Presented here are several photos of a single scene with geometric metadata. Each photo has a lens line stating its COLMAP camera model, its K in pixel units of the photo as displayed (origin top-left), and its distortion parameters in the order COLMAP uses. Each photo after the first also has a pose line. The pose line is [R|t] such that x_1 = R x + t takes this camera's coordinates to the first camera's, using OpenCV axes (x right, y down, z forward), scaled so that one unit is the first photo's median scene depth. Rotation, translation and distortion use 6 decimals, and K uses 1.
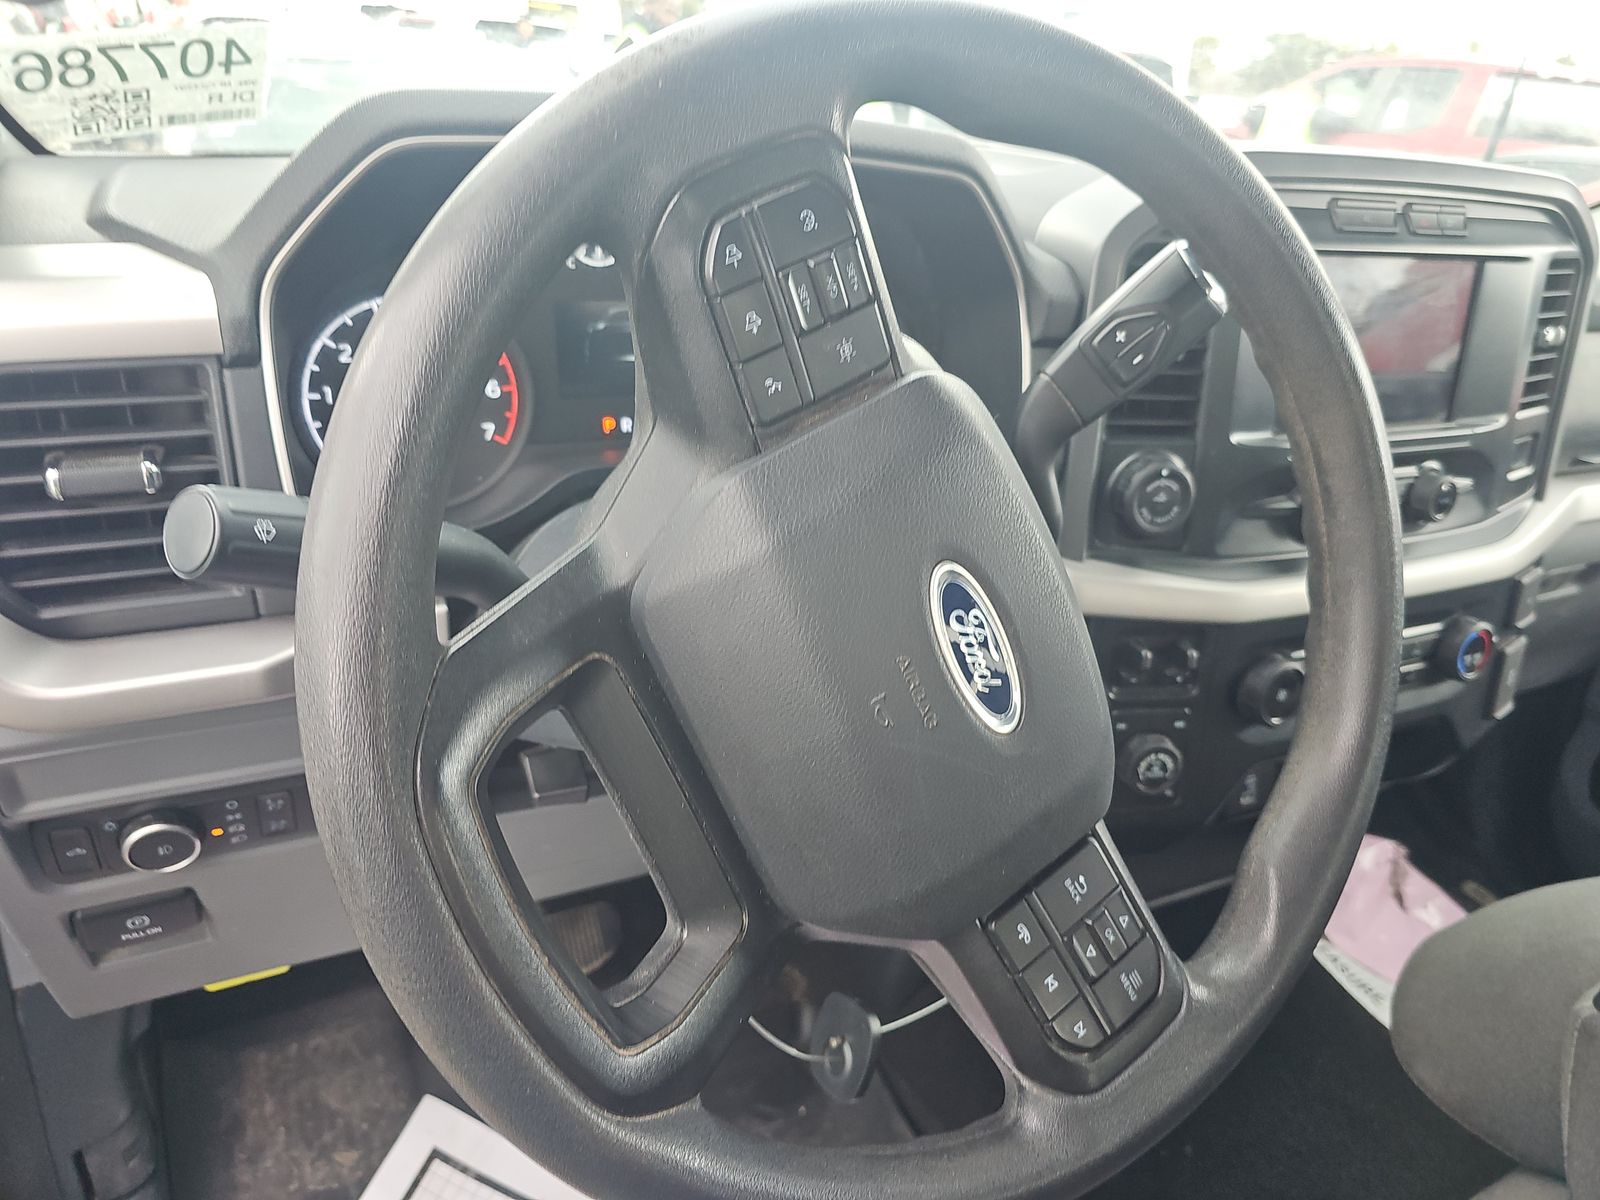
lens RADIAL K [[1081.1, 0, 776.2], [0, 1081.1, 599.2], [0, 0, 1]] dist [0.003996, -0.025220]
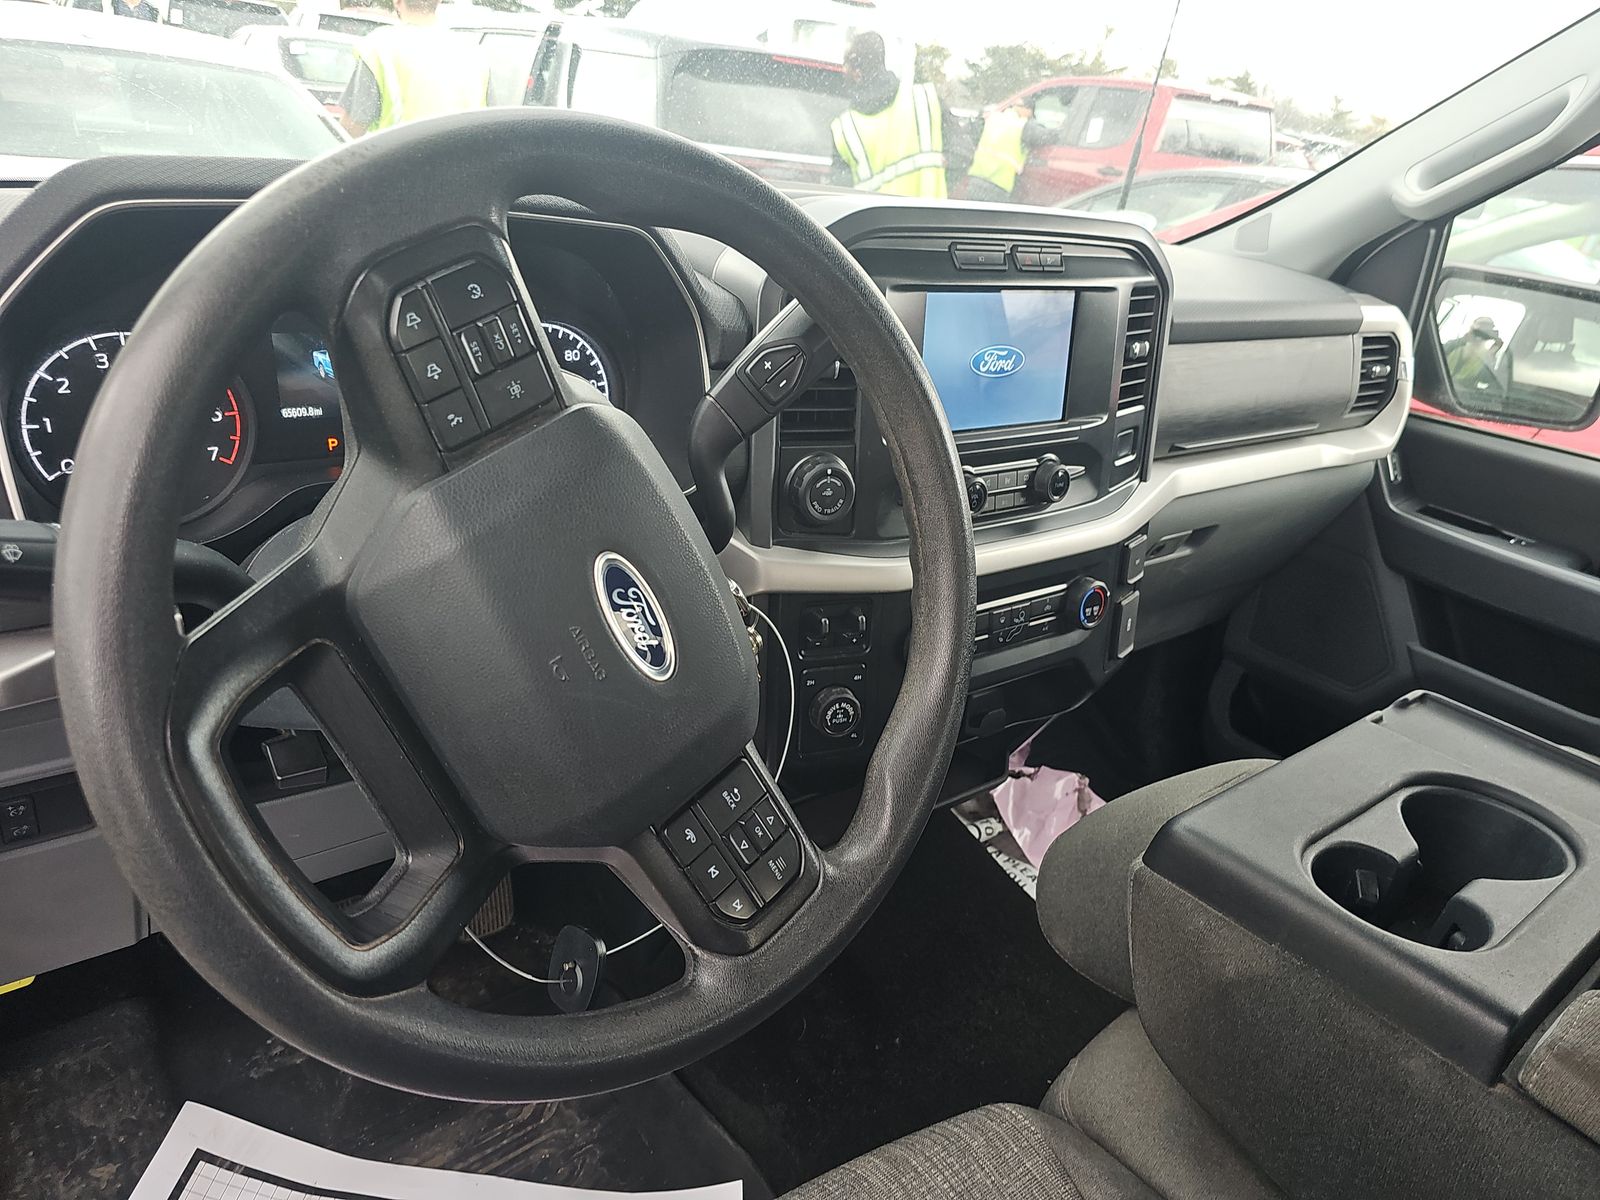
lens RADIAL K [[1092.5, 0, 802.8], [0, 1092.5, 595.0], [0, 0, 1]] dist [0.002405, -0.007086]
pose [[0.972974, -0.057499, 0.223643, 0.081398], [0.057819, 0.998314, 0.005124, 0.021839], [-0.223561, 0.007946, 0.974658, -0.291304]]
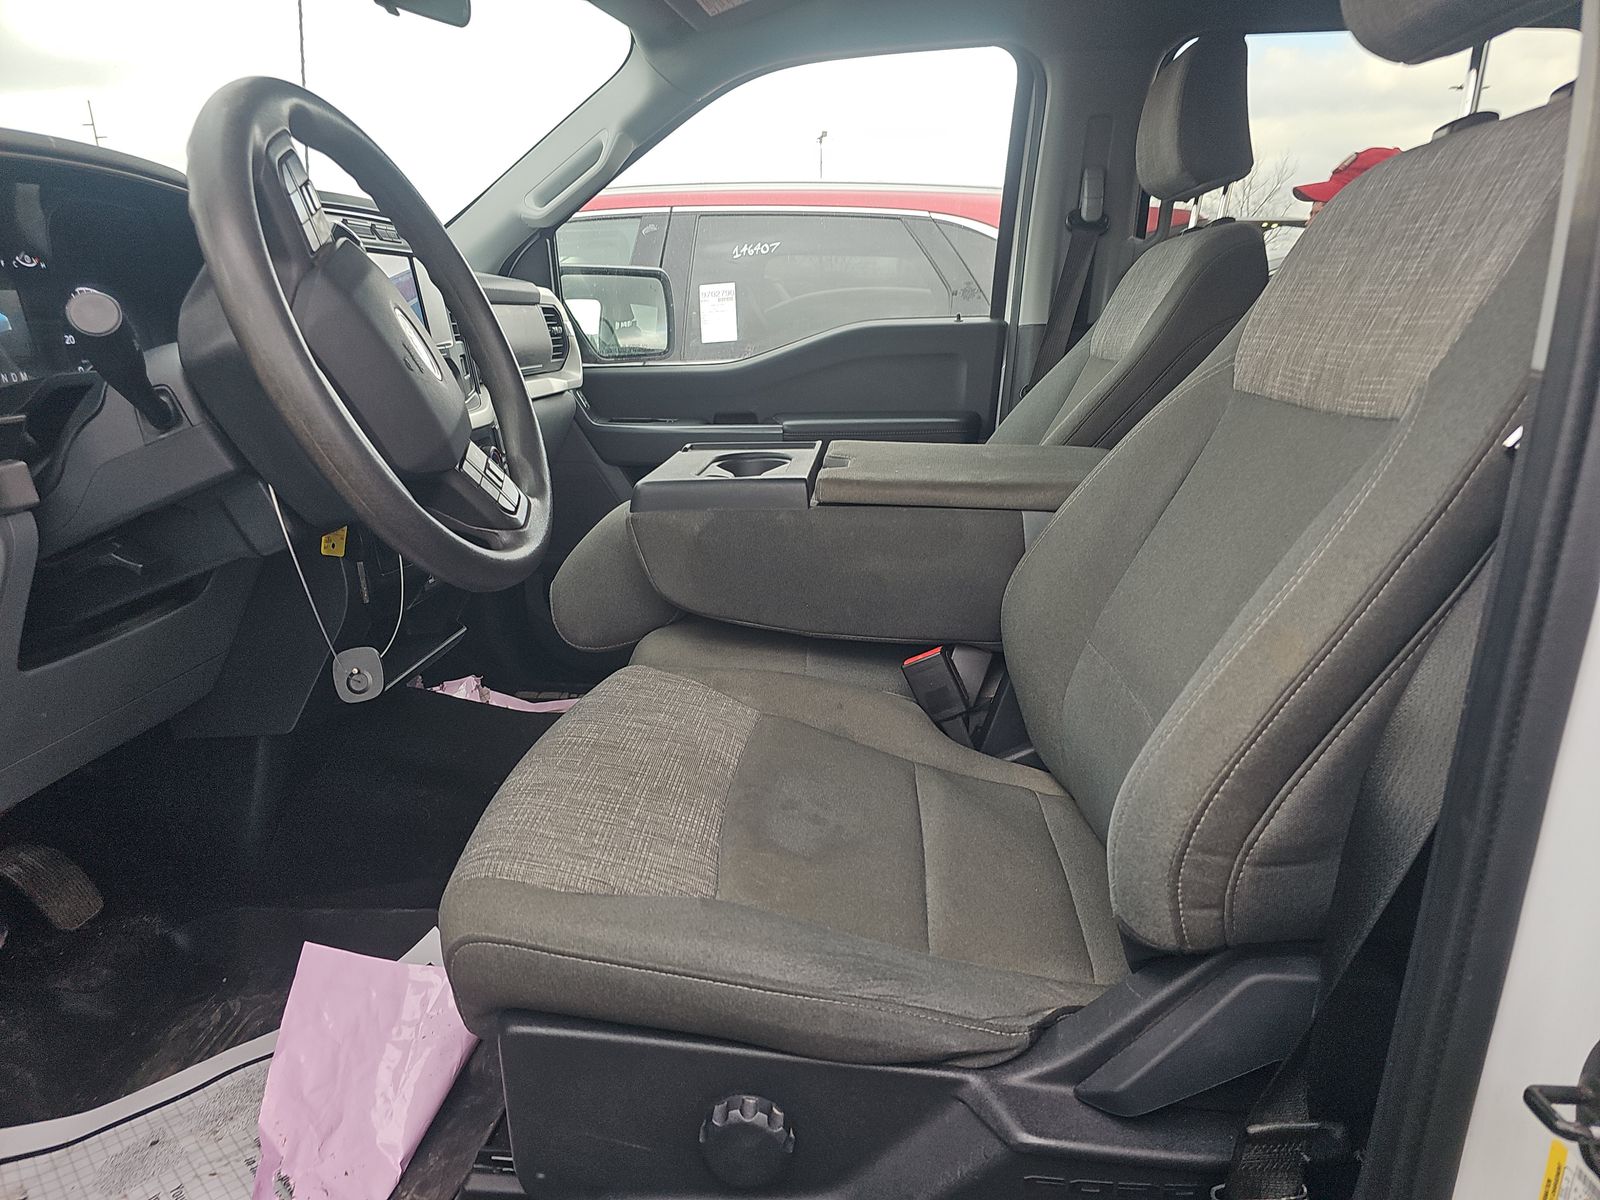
lens RADIAL K [[1041.6, 0, 803.9], [0, 1041.6, 604.1], [0, 0, 1]] dist [0.041877, -0.001954]
pose [[0.493629, -0.310741, 0.812263, -1.162016], [0.394383, 0.912413, 0.109380, 0.529568], [-0.775108, 0.266350, 0.572944, -0.724671]]
